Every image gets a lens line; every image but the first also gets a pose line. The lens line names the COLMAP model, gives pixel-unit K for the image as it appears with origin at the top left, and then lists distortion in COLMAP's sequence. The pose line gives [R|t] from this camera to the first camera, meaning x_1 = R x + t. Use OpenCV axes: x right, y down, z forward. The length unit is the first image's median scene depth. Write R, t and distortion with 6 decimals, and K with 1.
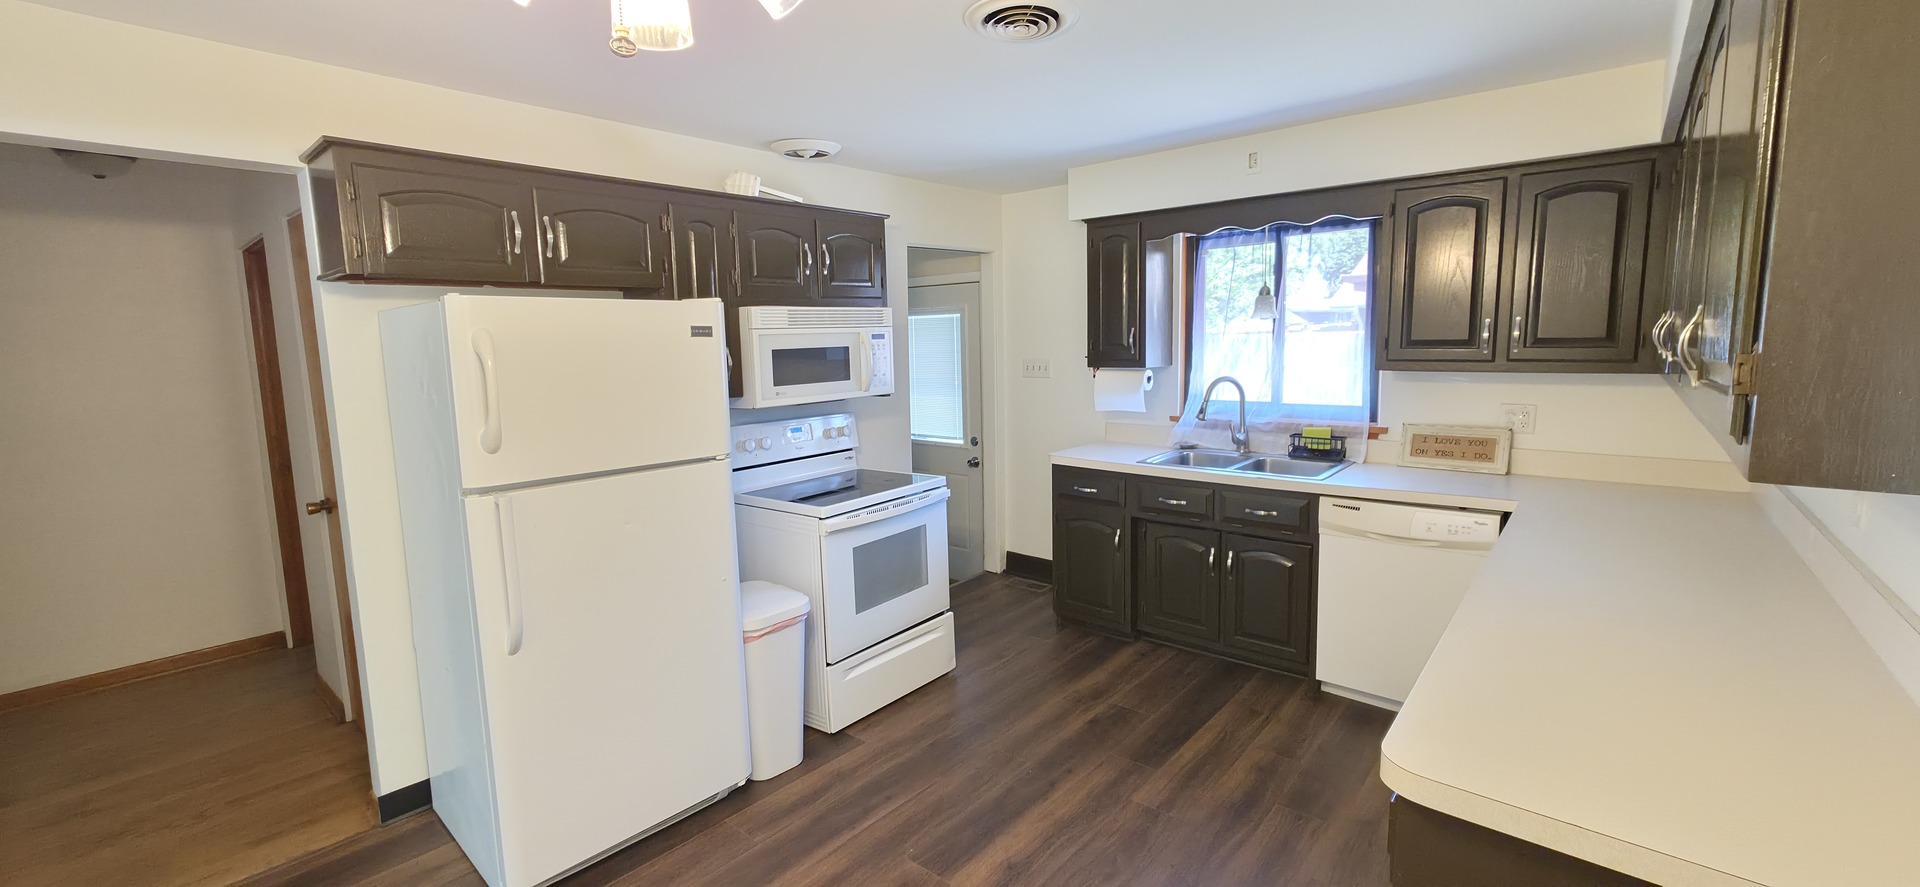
lens RADIAL K [[768.8, 0, 956.7], [0, 768.8, 431.1], [0, 0, 1]] dist [0.001885, -0.000194]
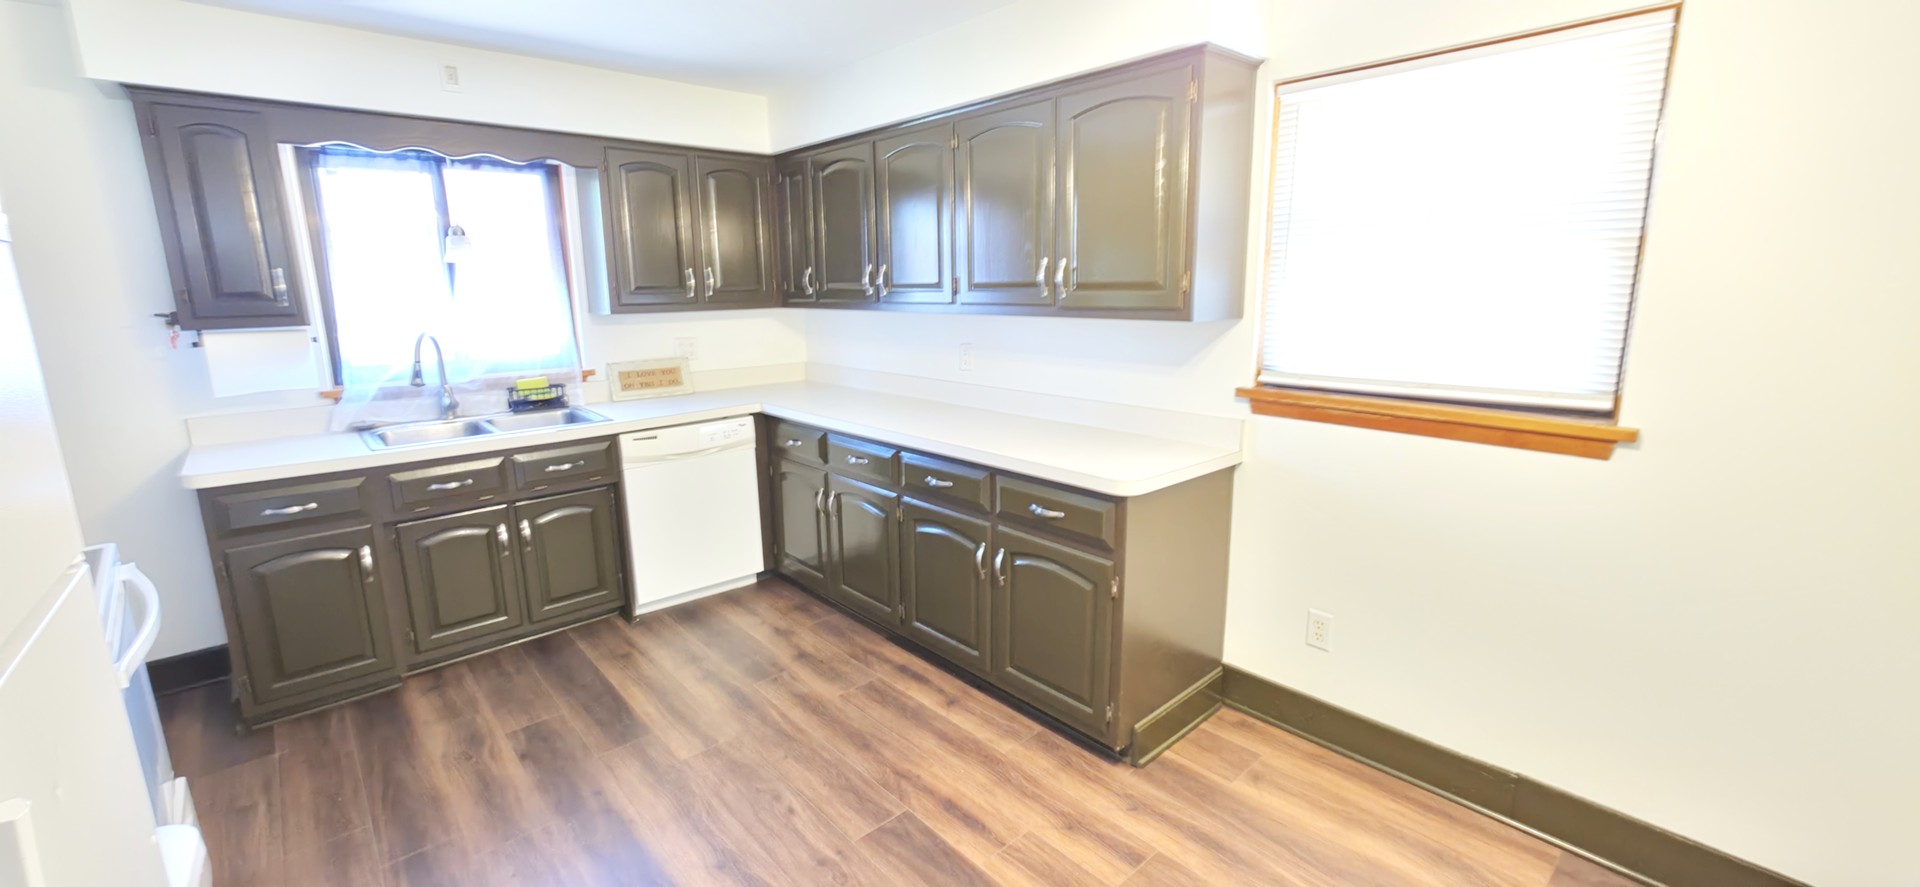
lens RADIAL K [[768.8, 0, 956.7], [0, 768.8, 431.1], [0, 0, 1]] dist [0.001885, -0.000194]
pose [[0.133143, -0.172463, 0.975976, -0.451715], [0.132489, 0.979002, 0.154924, -0.020203], [-0.982201, 0.108679, 0.153196, 0.359123]]
